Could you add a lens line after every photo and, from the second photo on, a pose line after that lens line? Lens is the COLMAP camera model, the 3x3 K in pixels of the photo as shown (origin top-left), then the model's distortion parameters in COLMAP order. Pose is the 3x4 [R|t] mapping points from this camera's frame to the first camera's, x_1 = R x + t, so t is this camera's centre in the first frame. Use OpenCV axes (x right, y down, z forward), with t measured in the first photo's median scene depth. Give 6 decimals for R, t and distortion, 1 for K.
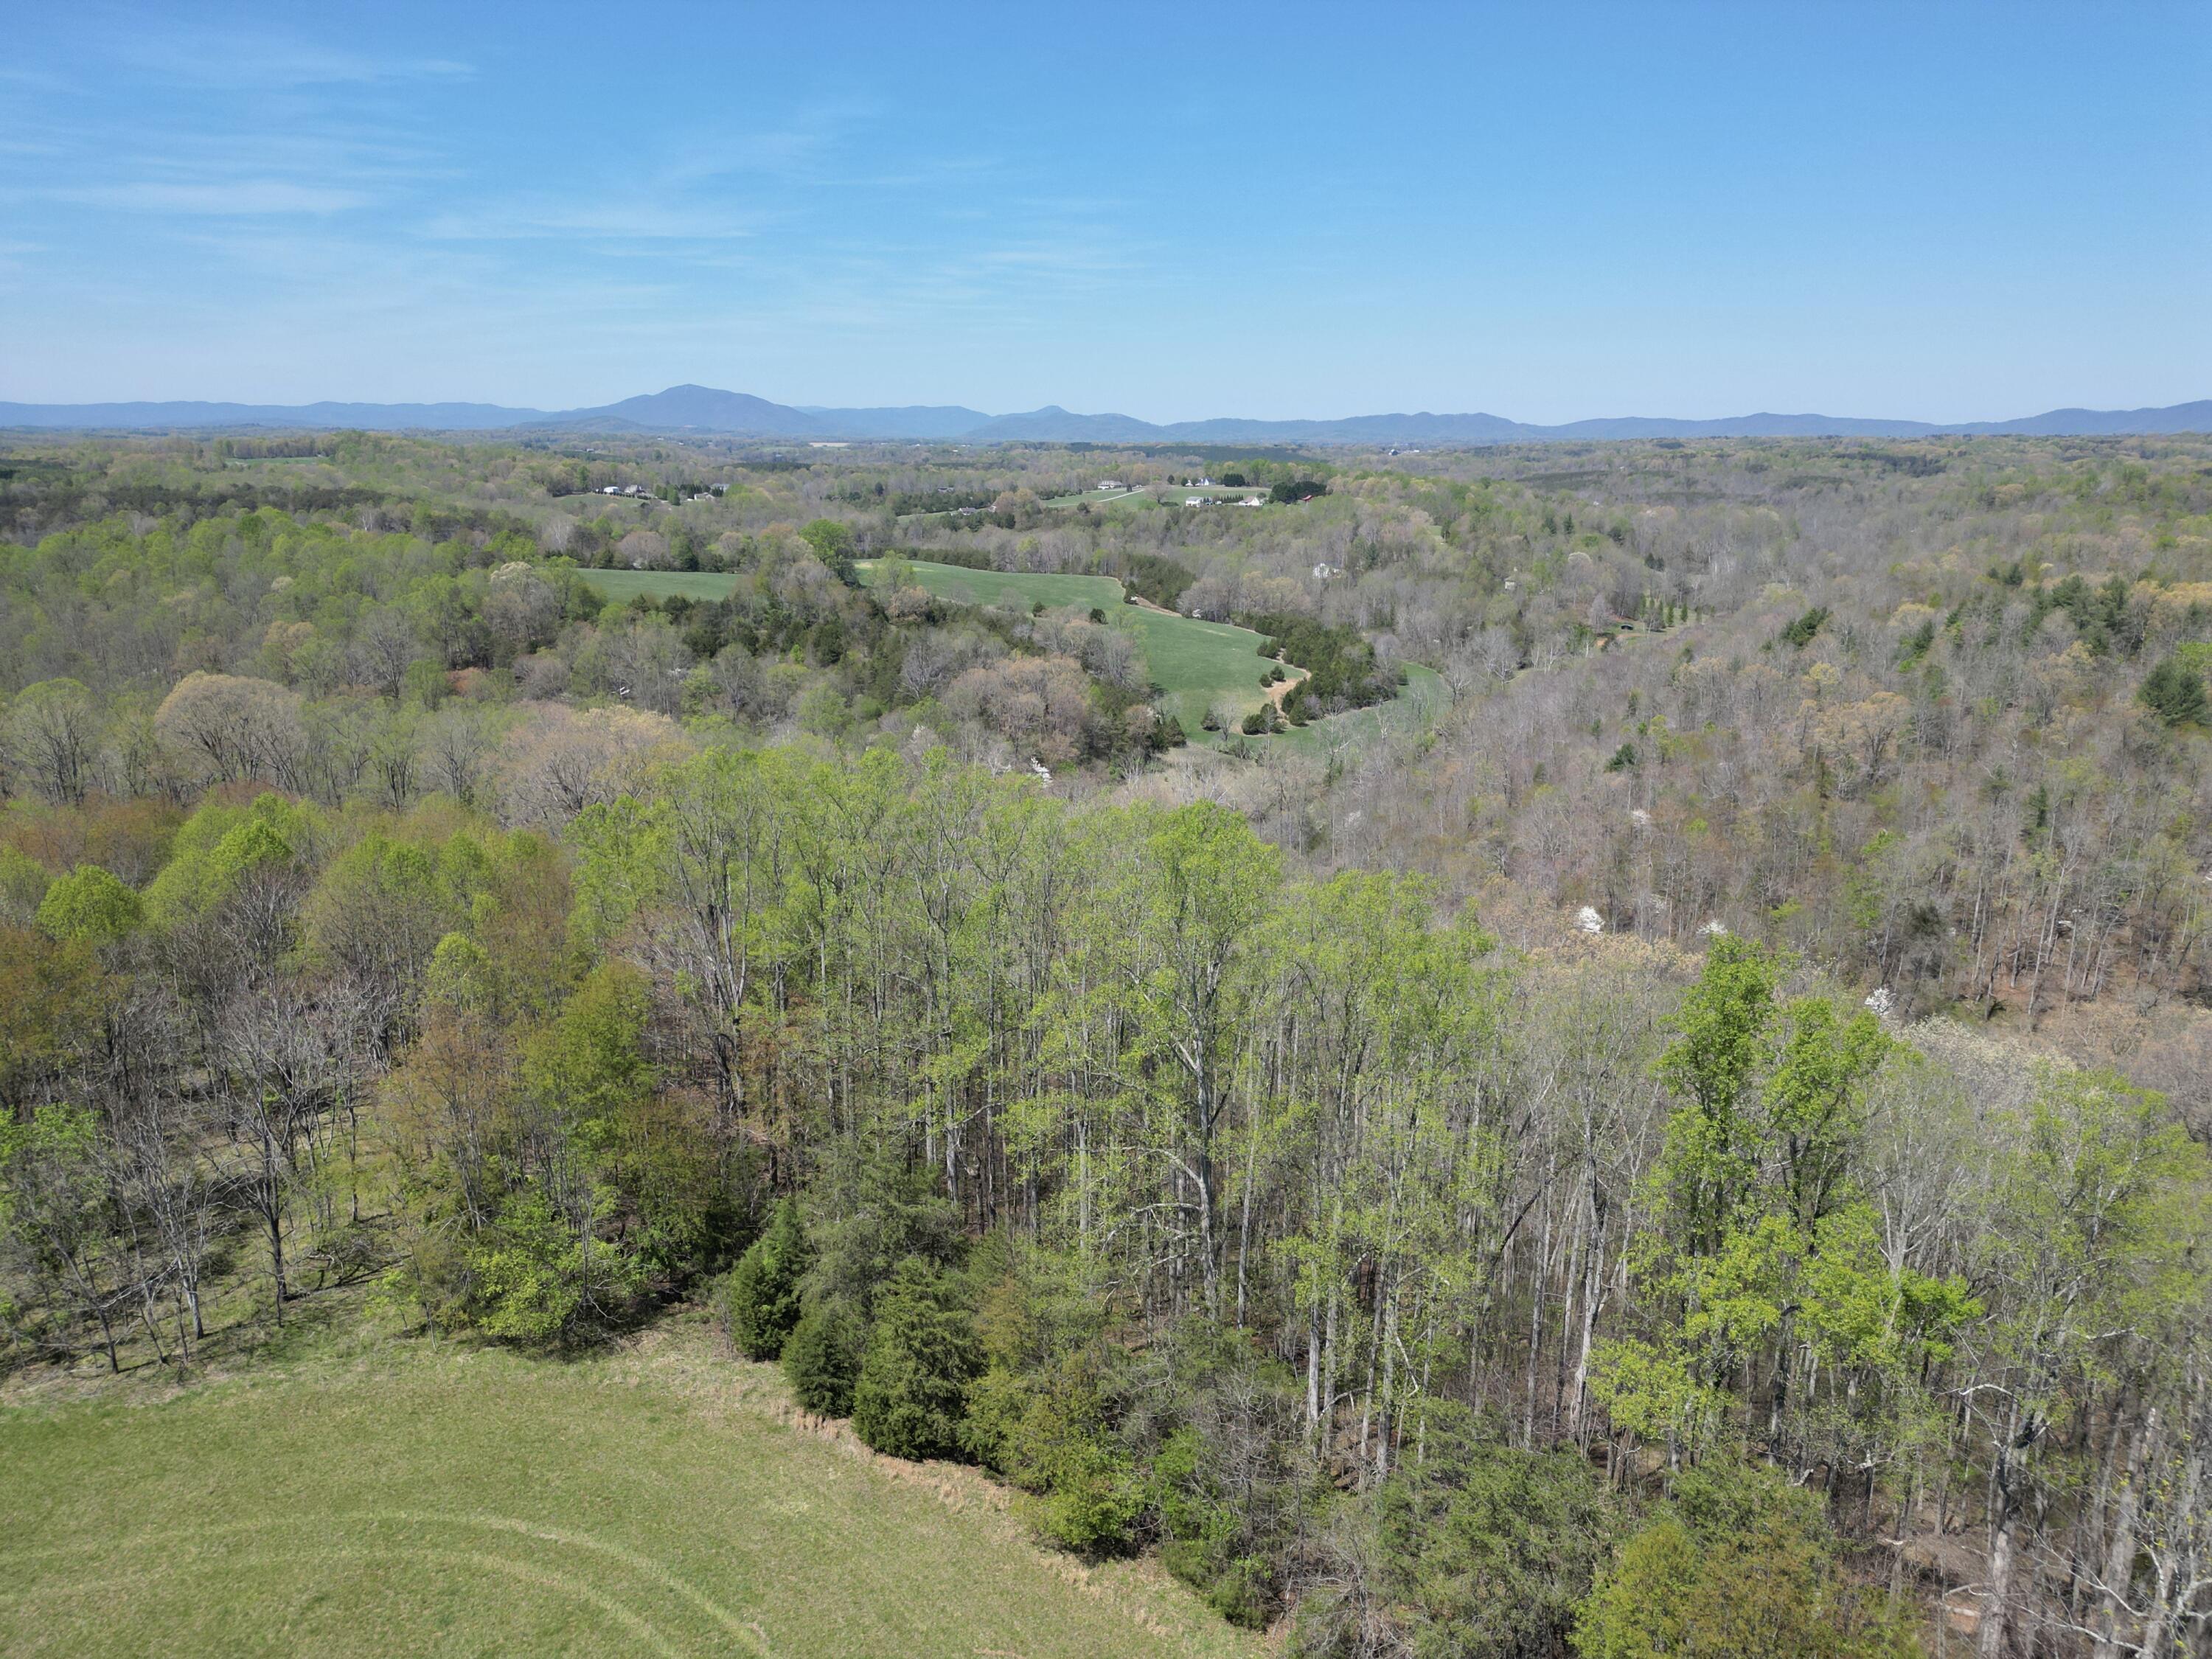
lens RADIAL K [[1546.2, 0, 1090.0], [0, 1546.2, 834.3], [0, 0, 1]] dist [0.064963, -0.052857]
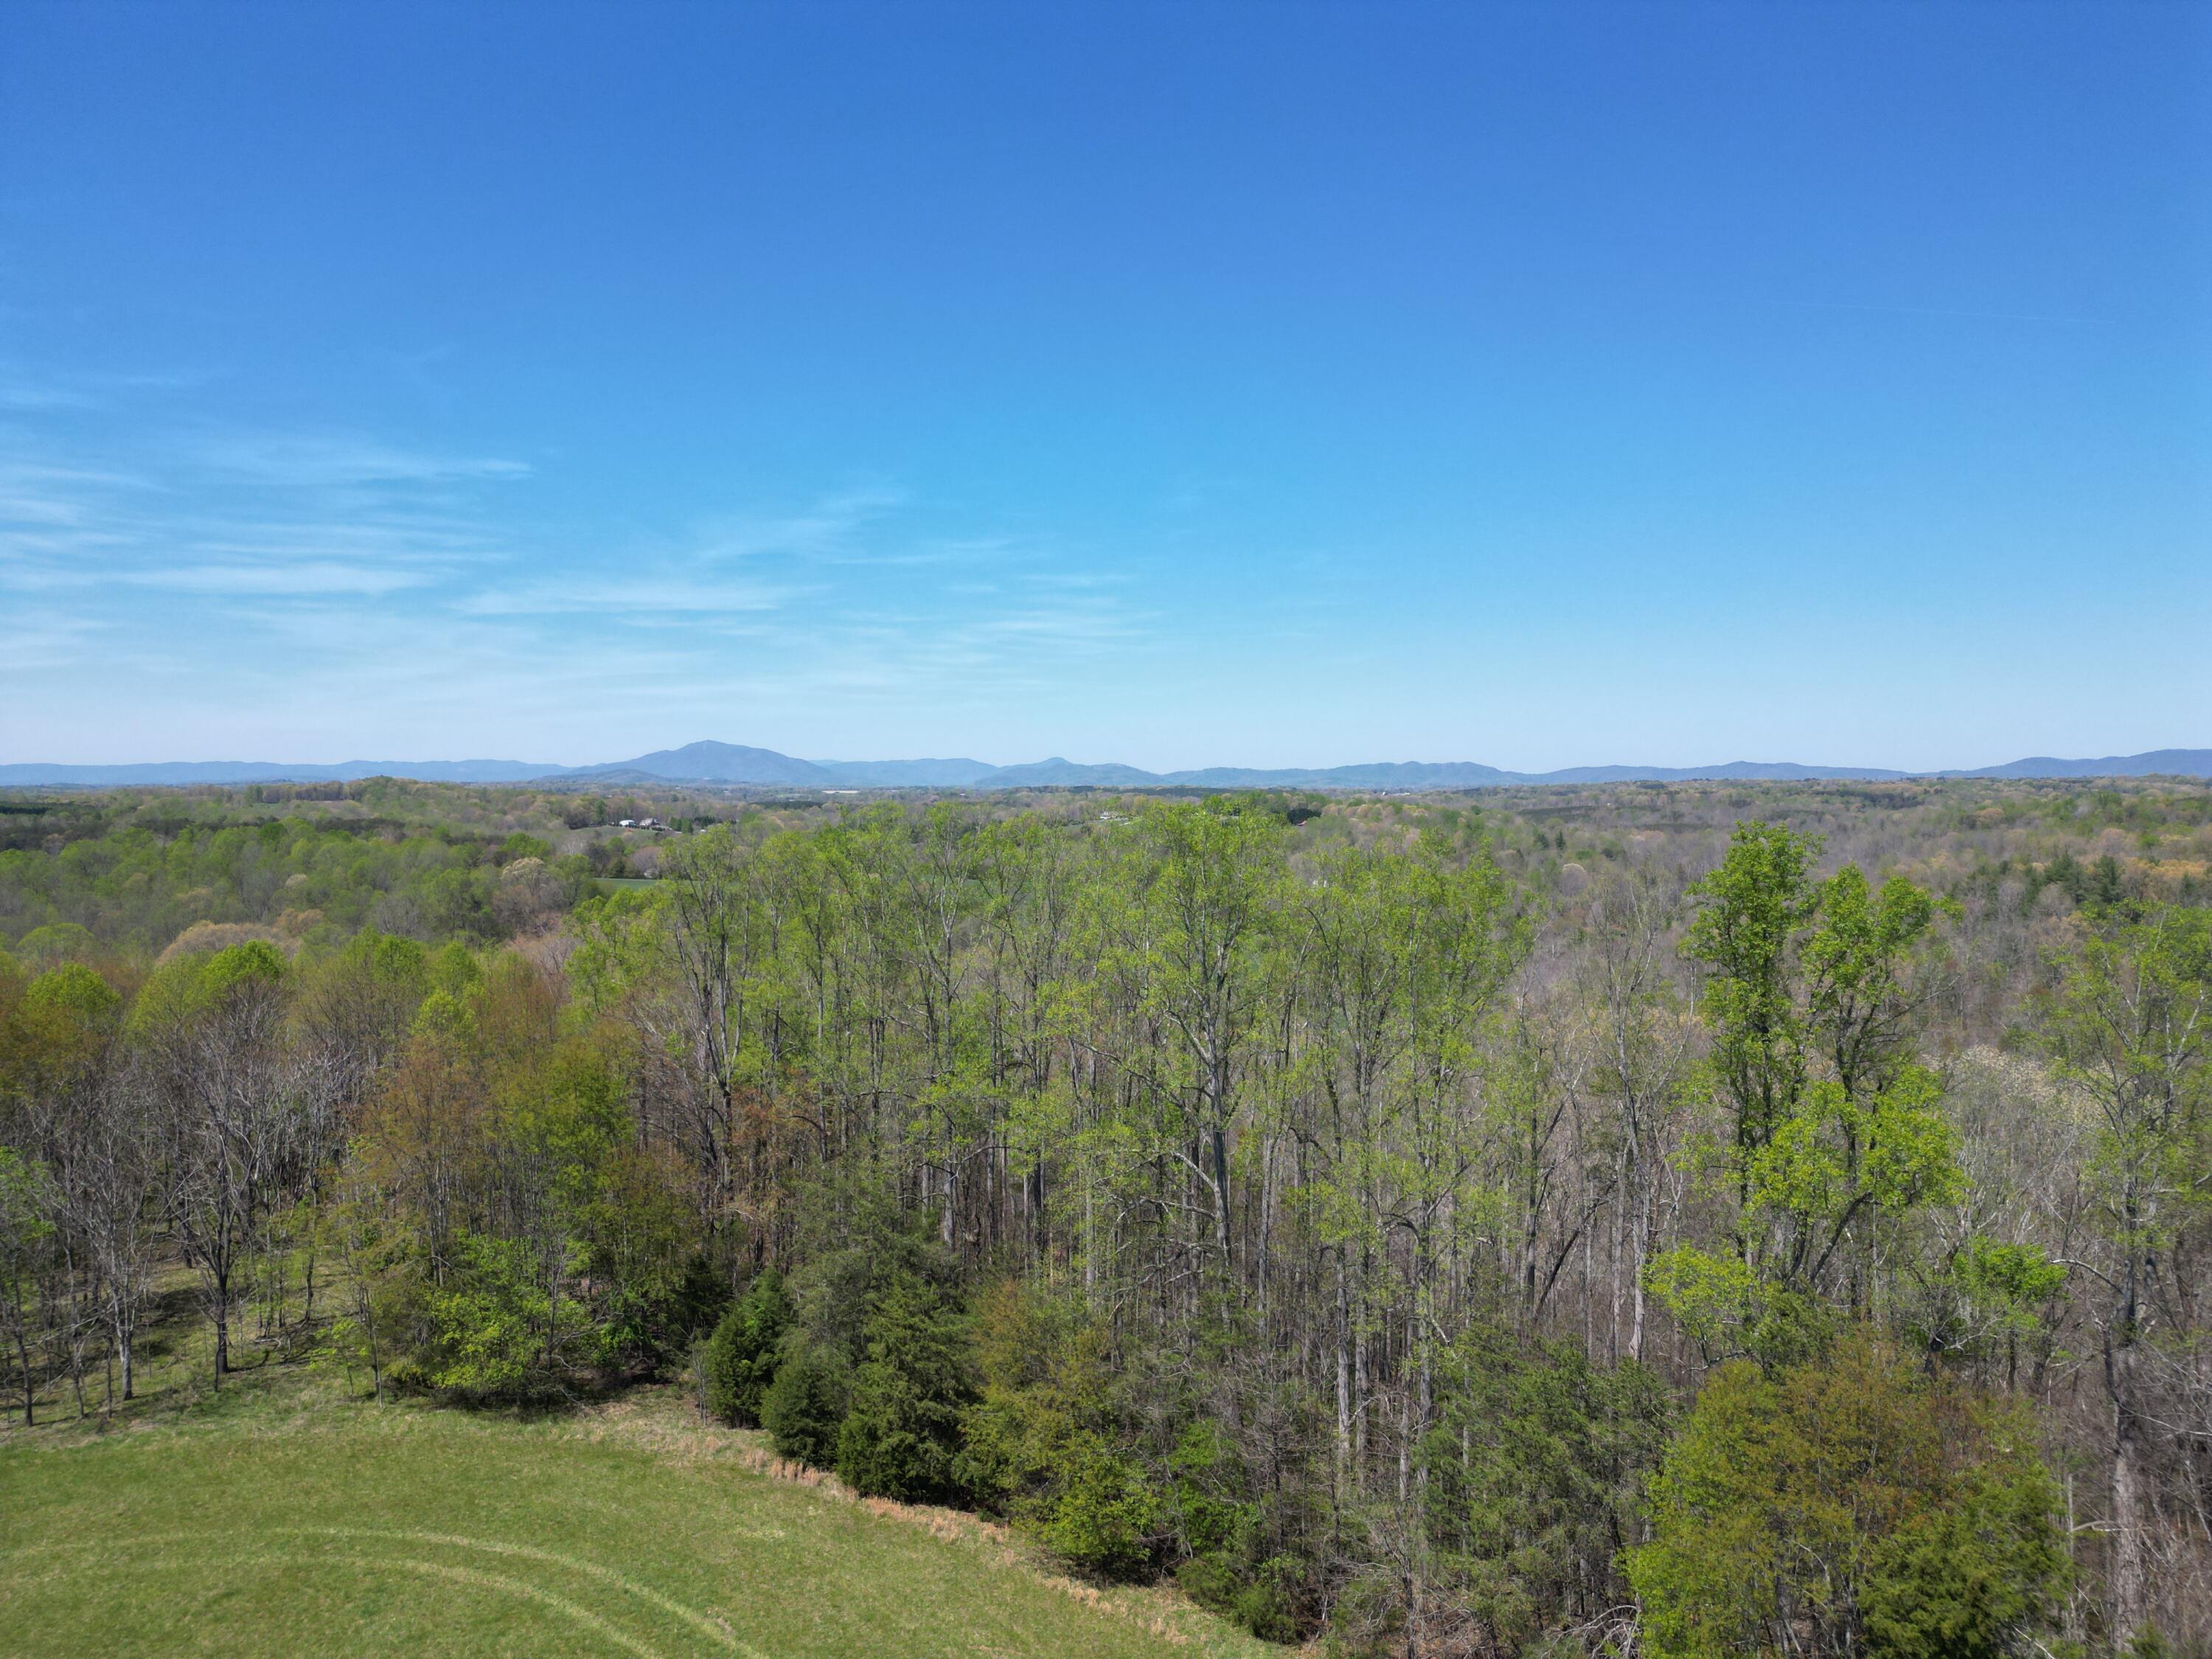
lens RADIAL K [[1546.2, 0, 1090.8], [0, 1546.2, 825.4], [0, 0, 1]] dist [0.064963, -0.052857]
pose [[0.999984, -0.005578, -0.000923, -0.000284], [0.005231, 0.974799, -0.223023, 0.034271], [0.002144, 0.223015, 0.974813, 0.005466]]
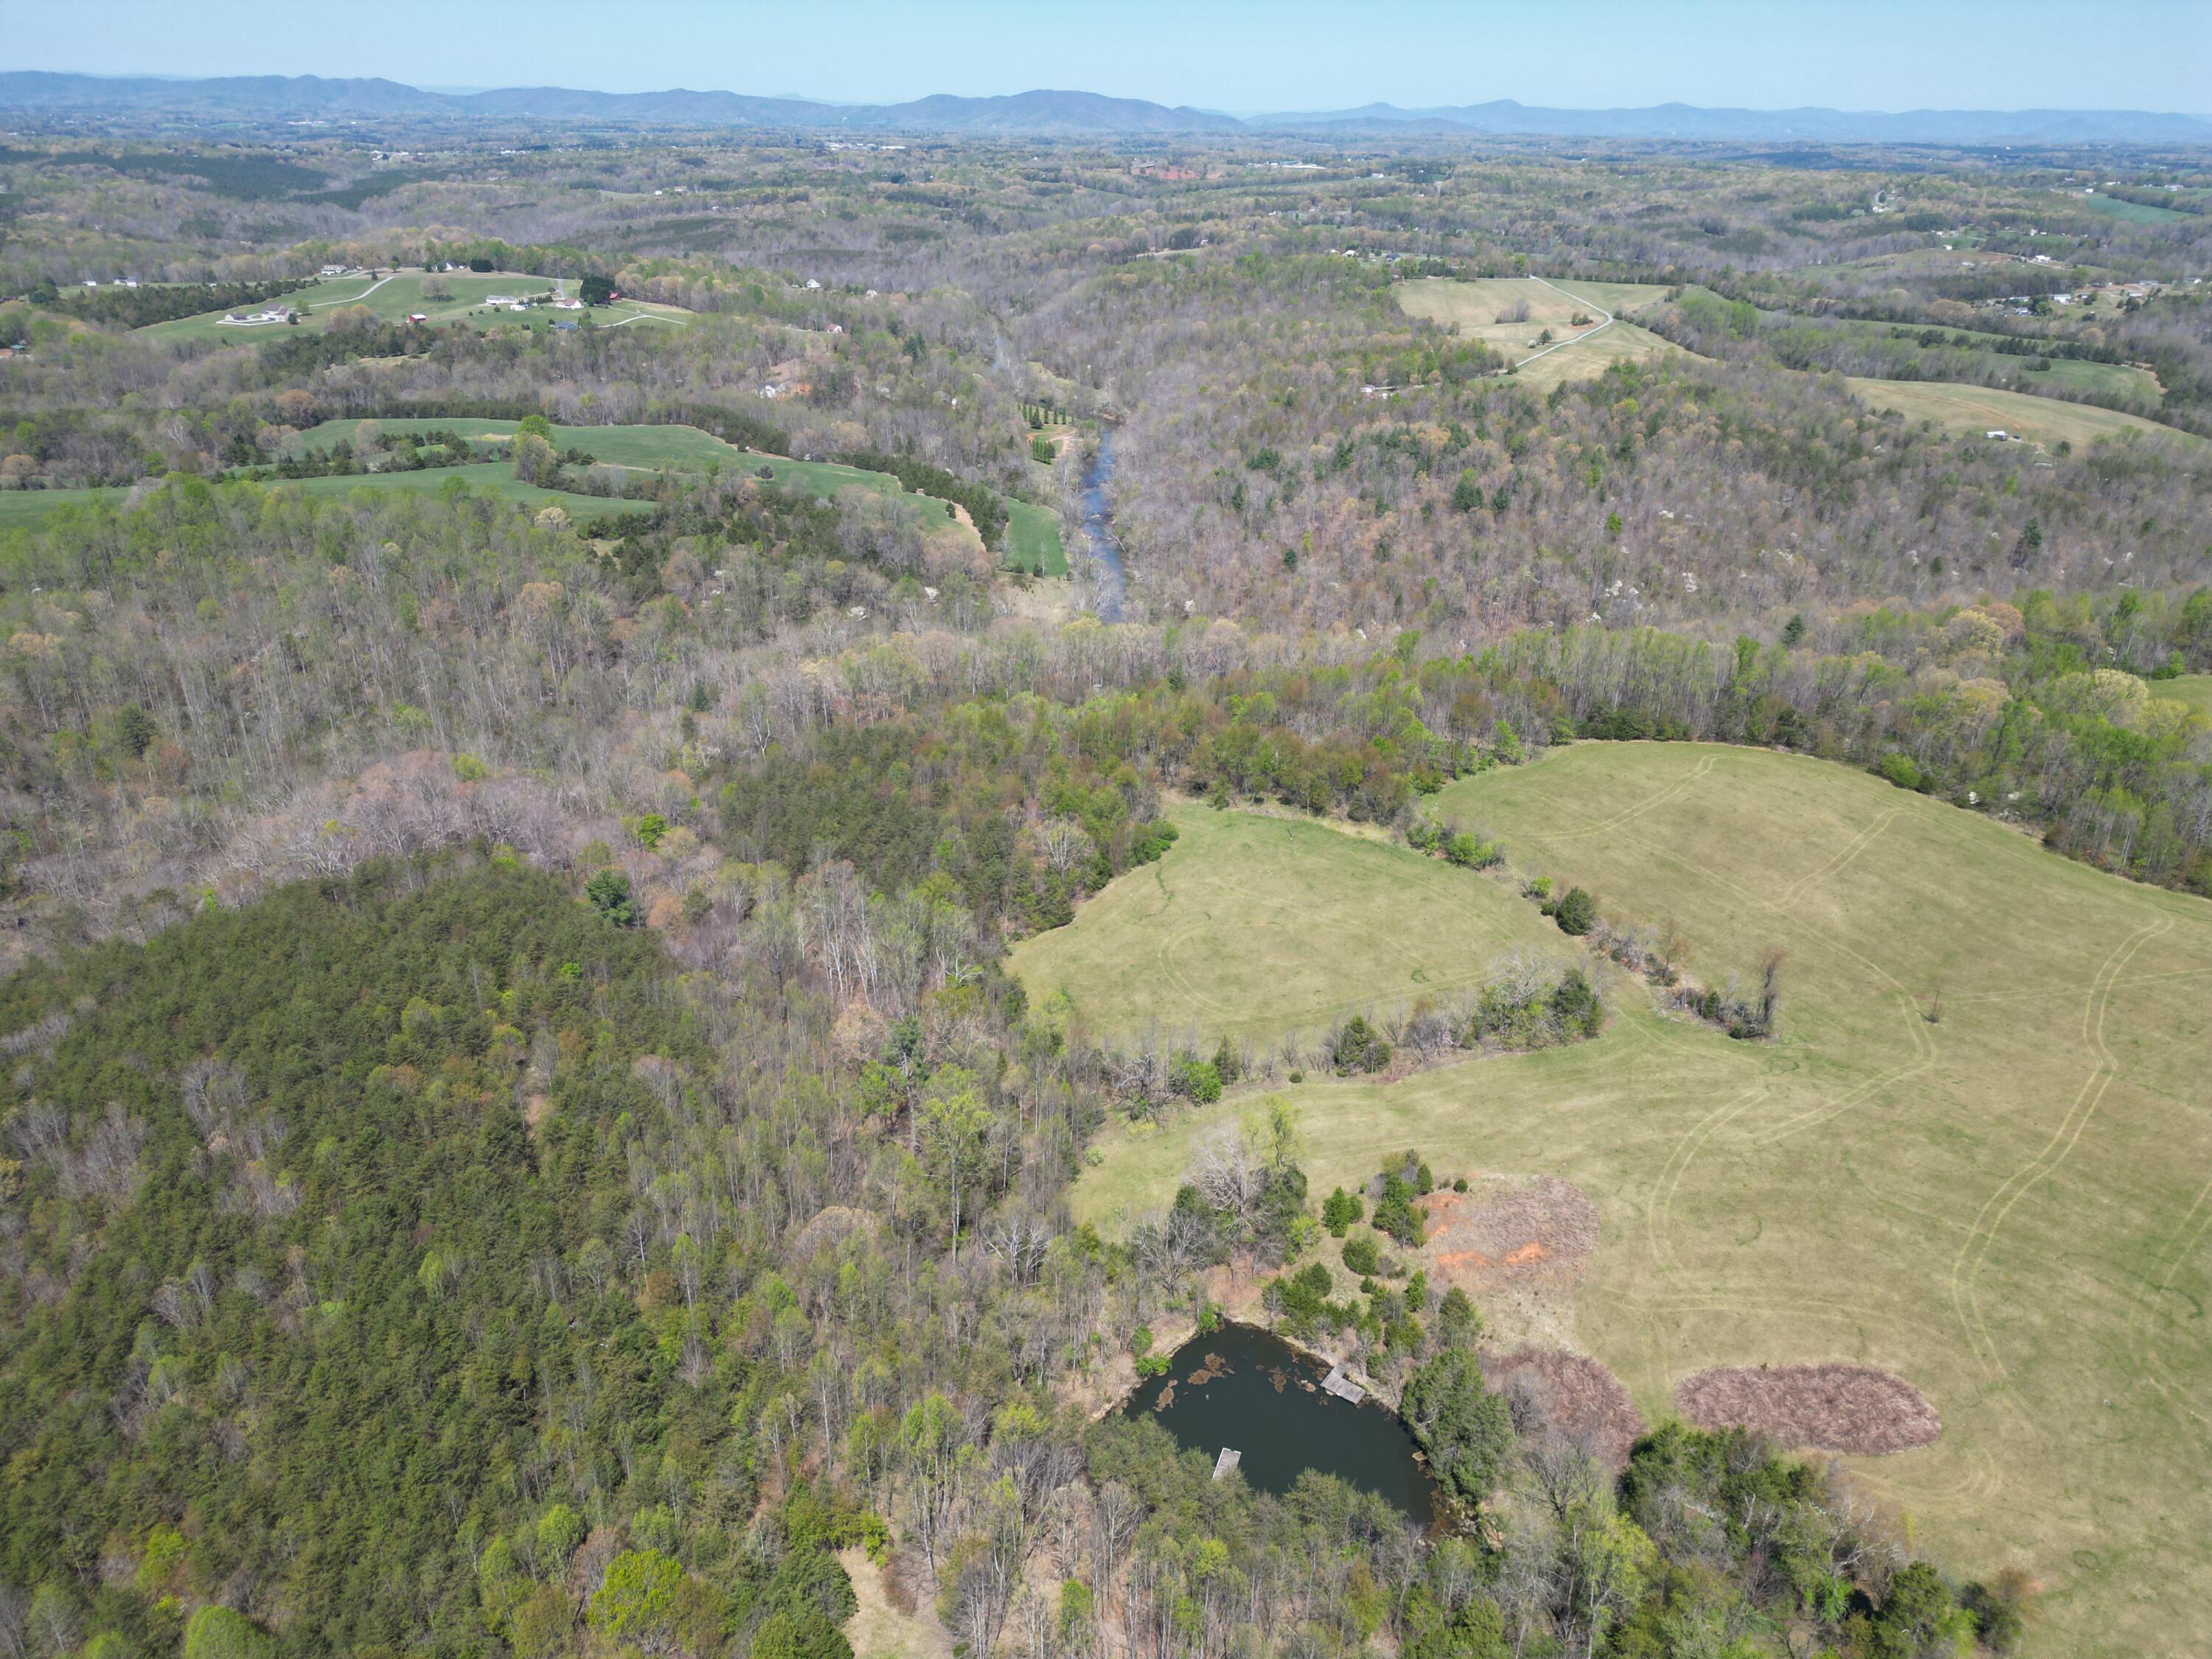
lens RADIAL K [[1546.2, 0, 1101.5], [0, 1546.2, 824.0], [0, 0, 1]] dist [0.064963, -0.052857]
pose [[0.799712, -0.242183, 0.549370, -0.824768], [0.138616, 0.964789, 0.223534, -0.149275], [-0.584163, -0.102612, 0.805124, -0.438388]]
